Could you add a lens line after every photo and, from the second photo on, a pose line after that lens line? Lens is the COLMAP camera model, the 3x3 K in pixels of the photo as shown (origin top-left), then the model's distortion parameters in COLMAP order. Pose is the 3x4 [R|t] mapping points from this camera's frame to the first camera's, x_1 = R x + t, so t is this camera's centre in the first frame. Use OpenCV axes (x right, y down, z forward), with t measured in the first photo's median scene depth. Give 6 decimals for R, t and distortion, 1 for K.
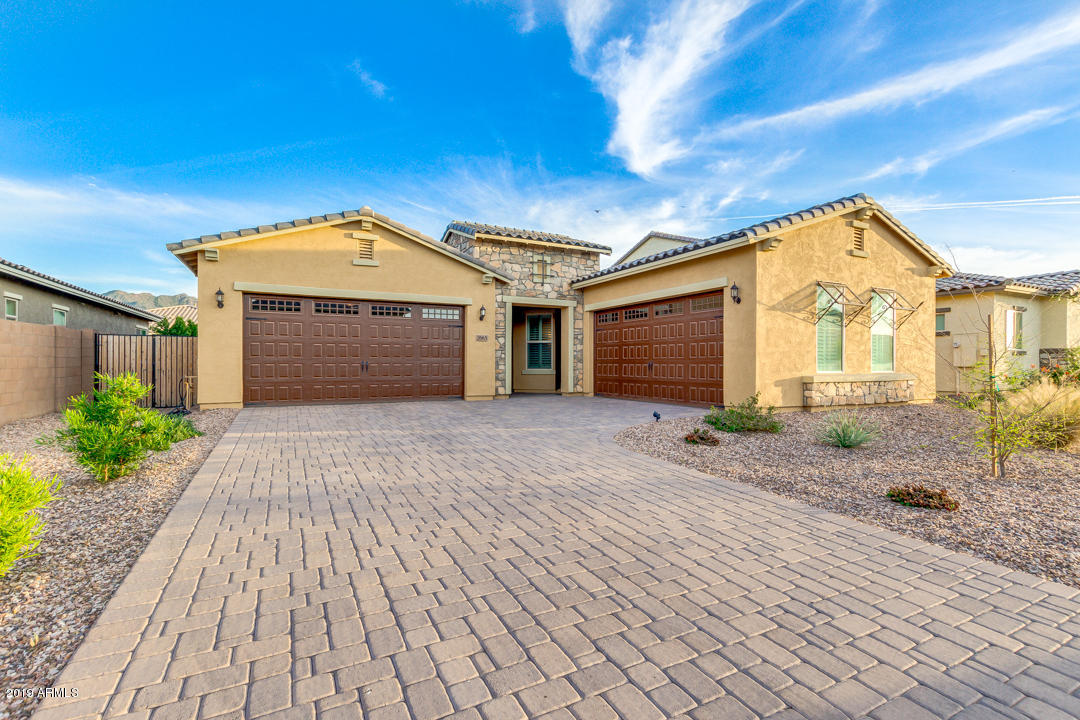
lens RADIAL K [[496.8, 0, 549.6], [0, 496.8, 366.9], [0, 0, 1]] dist [0.013805, -0.003632]
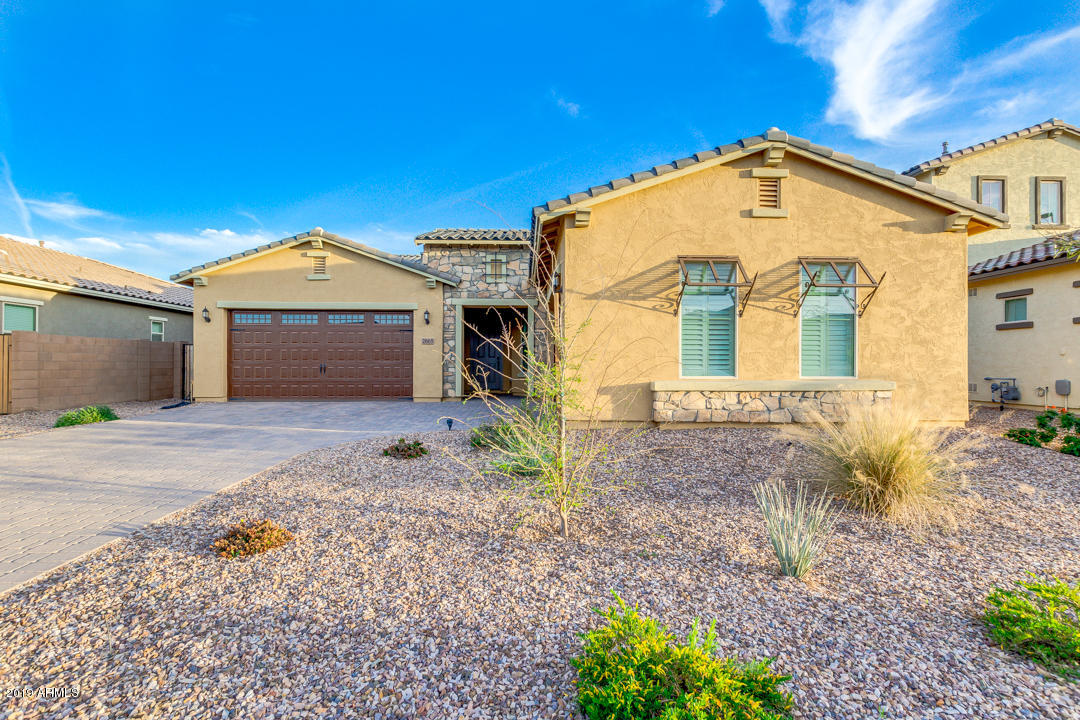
lens RADIAL K [[496.8, 0, 550.9], [0, 496.8, 360.0], [0, 0, 1]] dist [0.013805, -0.003632]
pose [[0.904363, -0.005900, -0.426722, 0.531810], [-0.002337, 0.999821, -0.018777, -0.000701], [0.426757, 0.017979, 0.904188, 0.183130]]
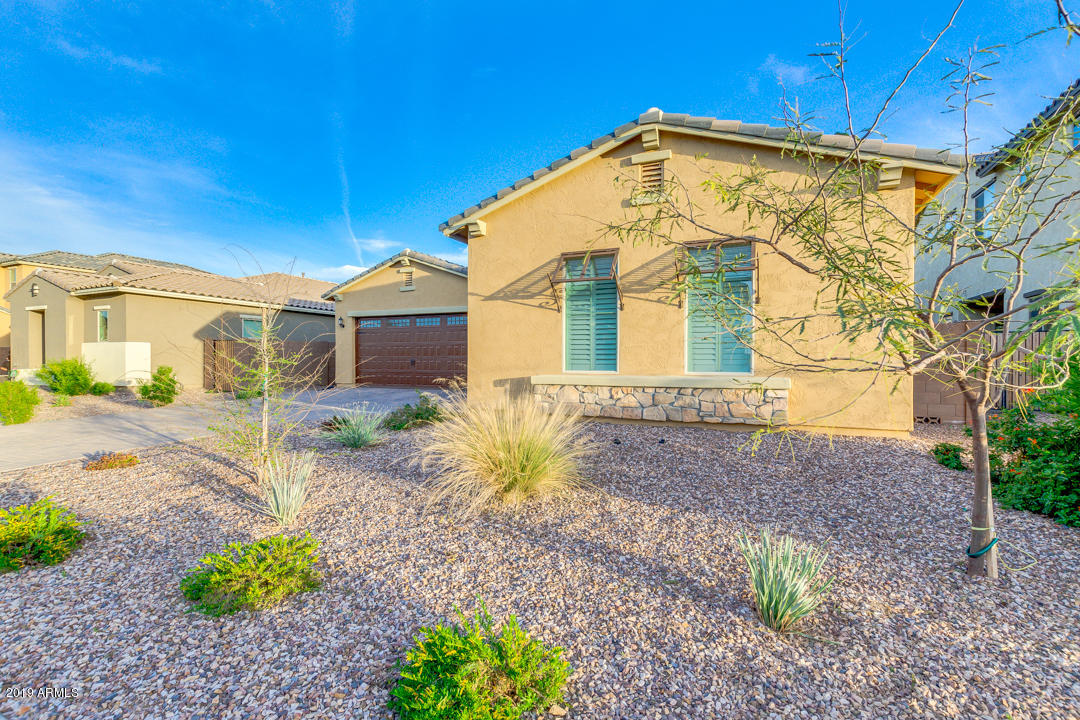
lens RADIAL K [[496.8, 0, 545.0], [0, 496.8, 354.8], [0, 0, 1]] dist [0.013805, -0.003632]
pose [[0.621916, -0.008586, -0.783037, 0.879169], [-0.004925, 0.999877, -0.014876, -0.002773], [0.783068, 0.013108, 0.621797, 0.386659]]
